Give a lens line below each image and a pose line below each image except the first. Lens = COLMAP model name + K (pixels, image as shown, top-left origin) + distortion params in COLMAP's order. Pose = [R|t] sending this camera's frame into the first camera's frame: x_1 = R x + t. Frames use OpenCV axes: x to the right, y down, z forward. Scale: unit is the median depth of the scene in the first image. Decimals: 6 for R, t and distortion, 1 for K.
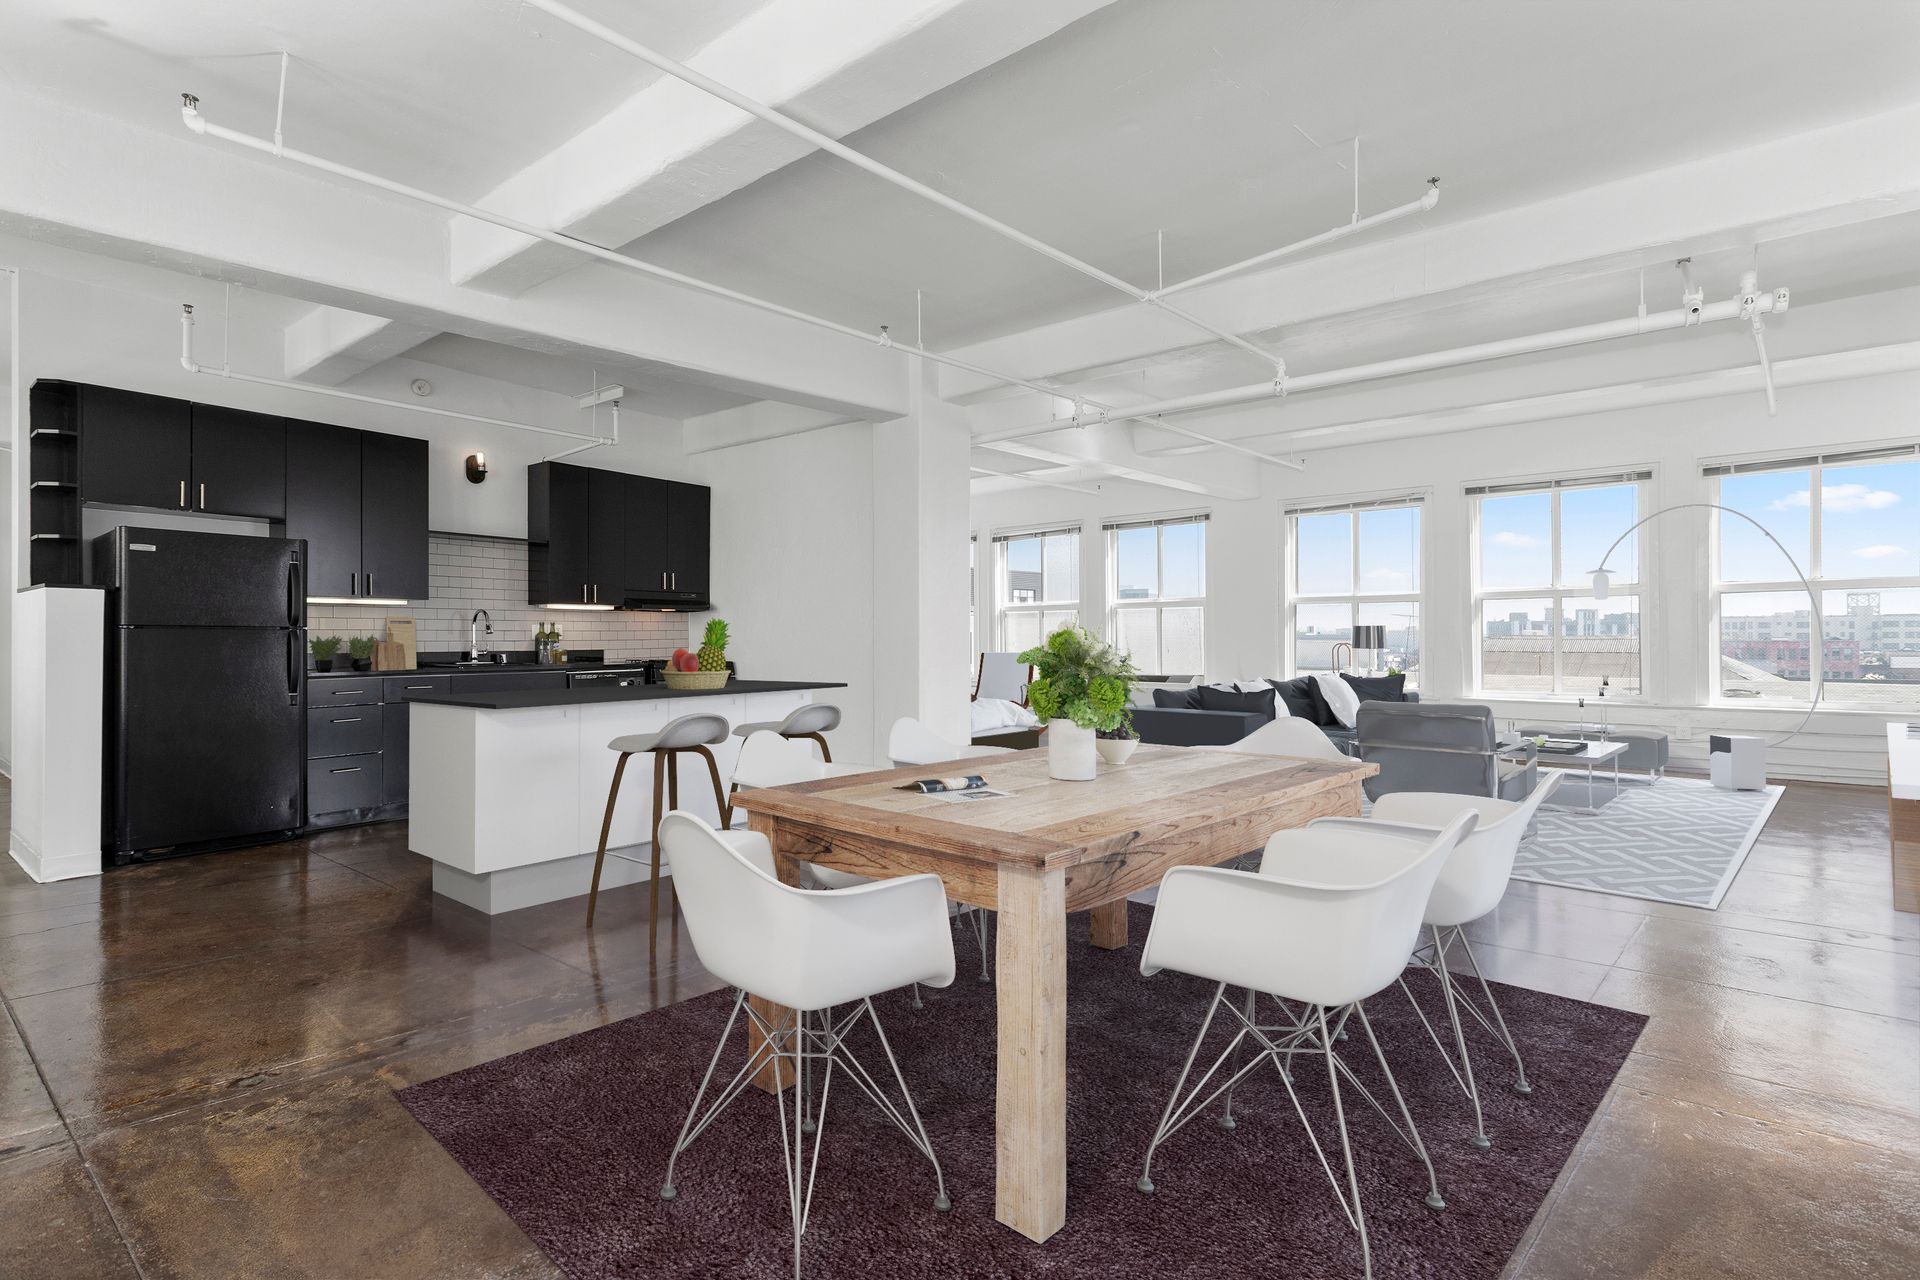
lens RADIAL K [[876.3, 0, 957.5], [0, 876.3, 641.2], [0, 0, 1]] dist [-0.003639, 0.000686]
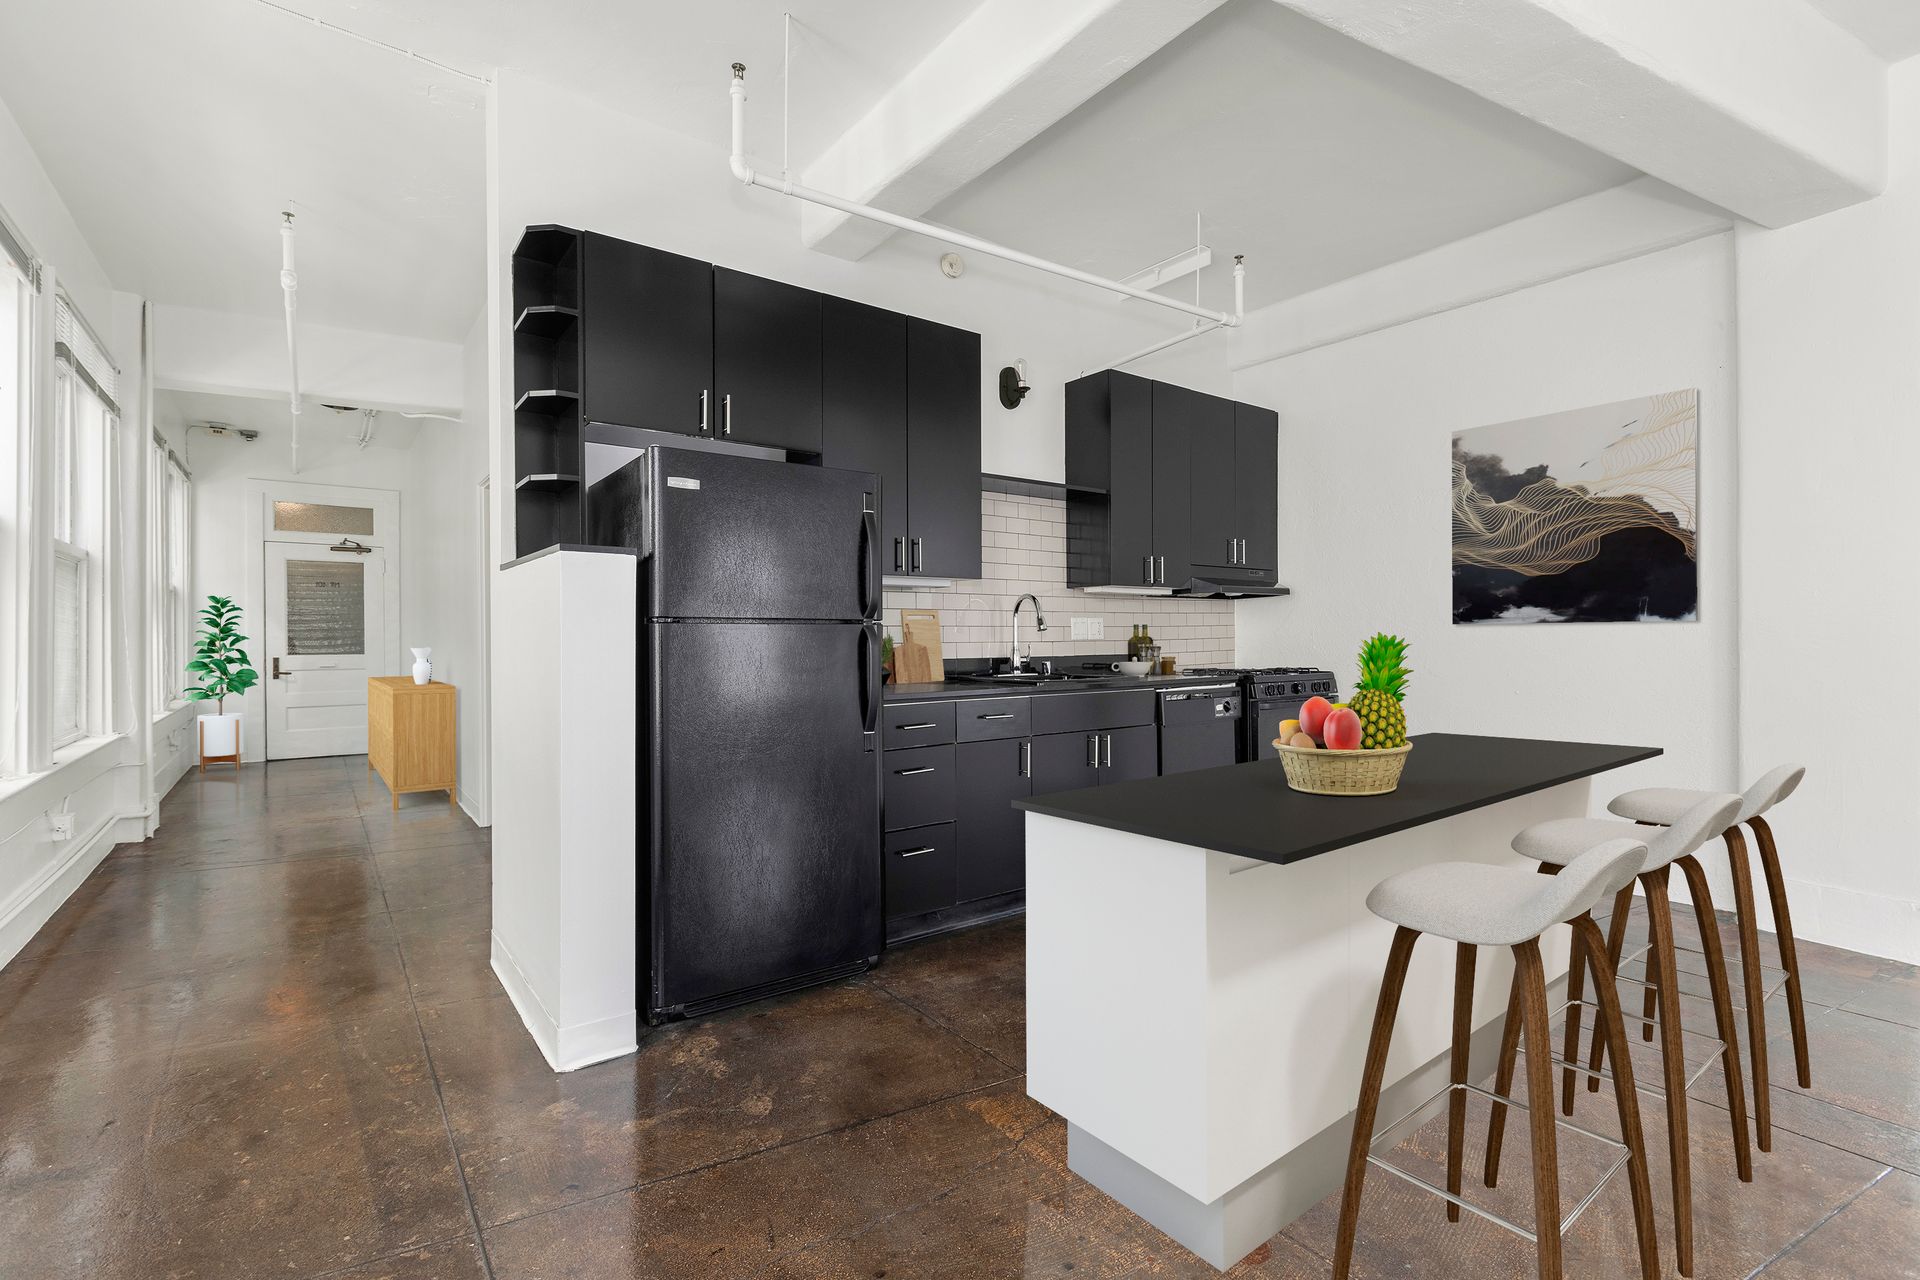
lens RADIAL K [[876.3, 0, 930.4], [0, 876.3, 636.8], [0, 0, 1]] dist [-0.003639, 0.000686]
pose [[0.963738, -0.002889, -0.266835, -0.438191], [0.002281, 0.999994, -0.002587, -0.002417], [0.266840, 0.001885, 0.963739, 0.340053]]
